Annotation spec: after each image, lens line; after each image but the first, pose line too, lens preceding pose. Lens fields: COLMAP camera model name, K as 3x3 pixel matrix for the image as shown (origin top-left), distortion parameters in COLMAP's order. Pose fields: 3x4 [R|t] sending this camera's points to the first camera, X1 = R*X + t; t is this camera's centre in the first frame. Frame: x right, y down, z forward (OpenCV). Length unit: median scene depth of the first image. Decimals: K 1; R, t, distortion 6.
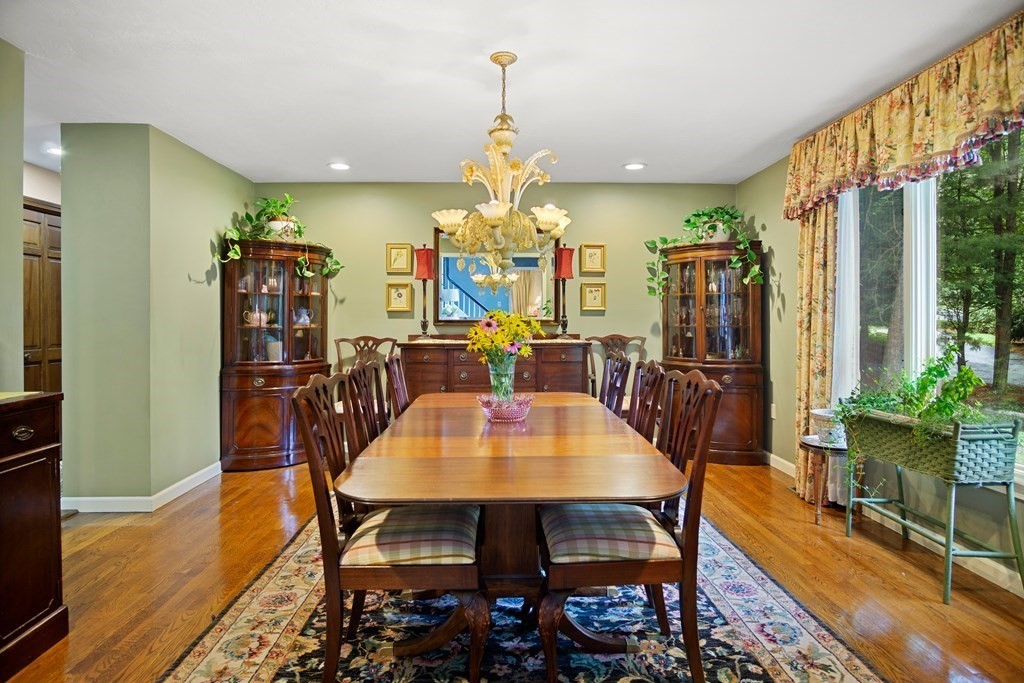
lens RADIAL K [[560.5, 0, 510.8], [0, 560.5, 319.6], [0, 0, 1]] dist [-0.027820, -0.001345]
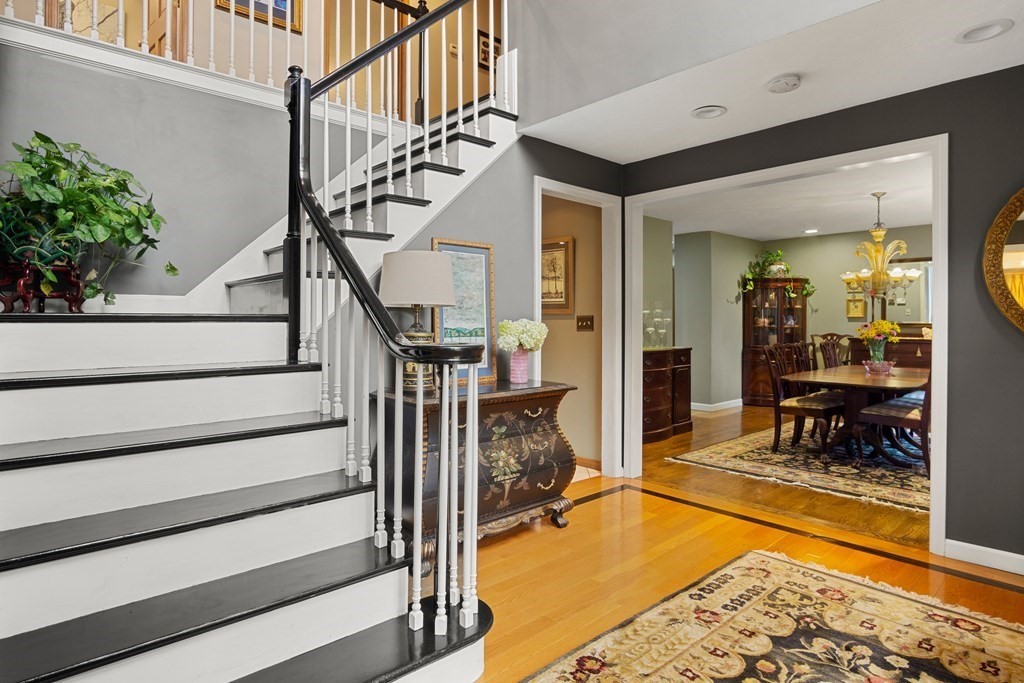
lens RADIAL K [[560.5, 0, 510.8], [0, 560.5, 319.6], [0, 0, 1]] dist [-0.027820, -0.001345]
pose [[0.647170, 0.003815, -0.762336, 0.358788], [-0.005481, 0.999985, 0.000351, -0.004324], [0.762326, 0.003951, 0.647181, -0.718895]]
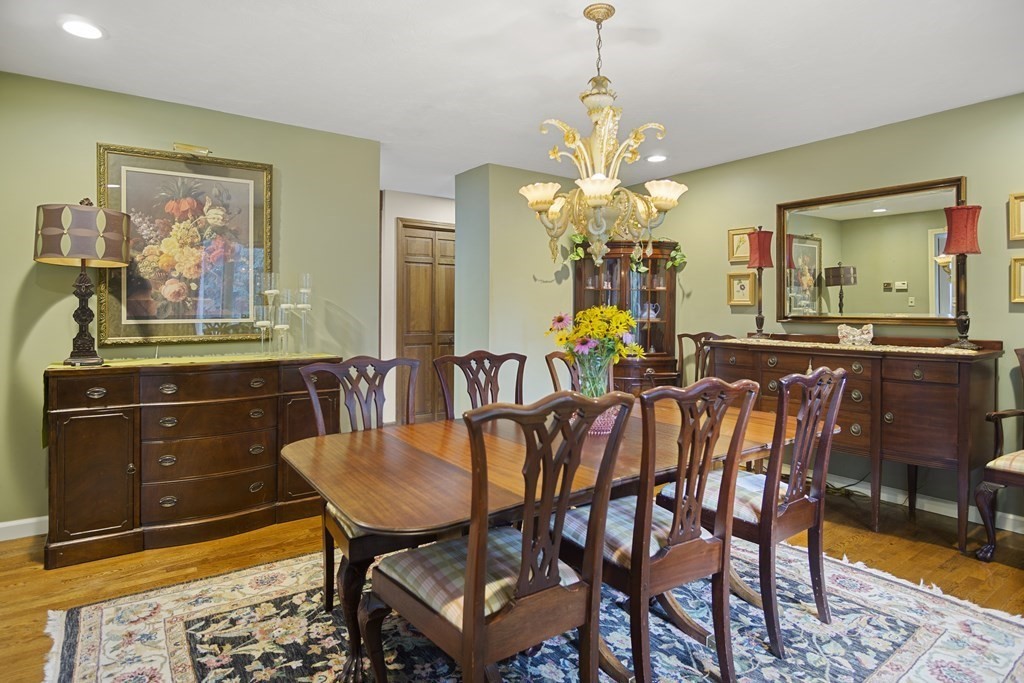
lens RADIAL K [[560.5, 0, 510.8], [0, 560.5, 319.6], [0, 0, 1]] dist [-0.027820, -0.001345]
pose [[0.553472, 0.017616, -0.832681, 0.348443], [-0.009658, 0.999845, 0.014733, -0.002243], [0.832812, -0.000112, 0.553556, 0.225460]]
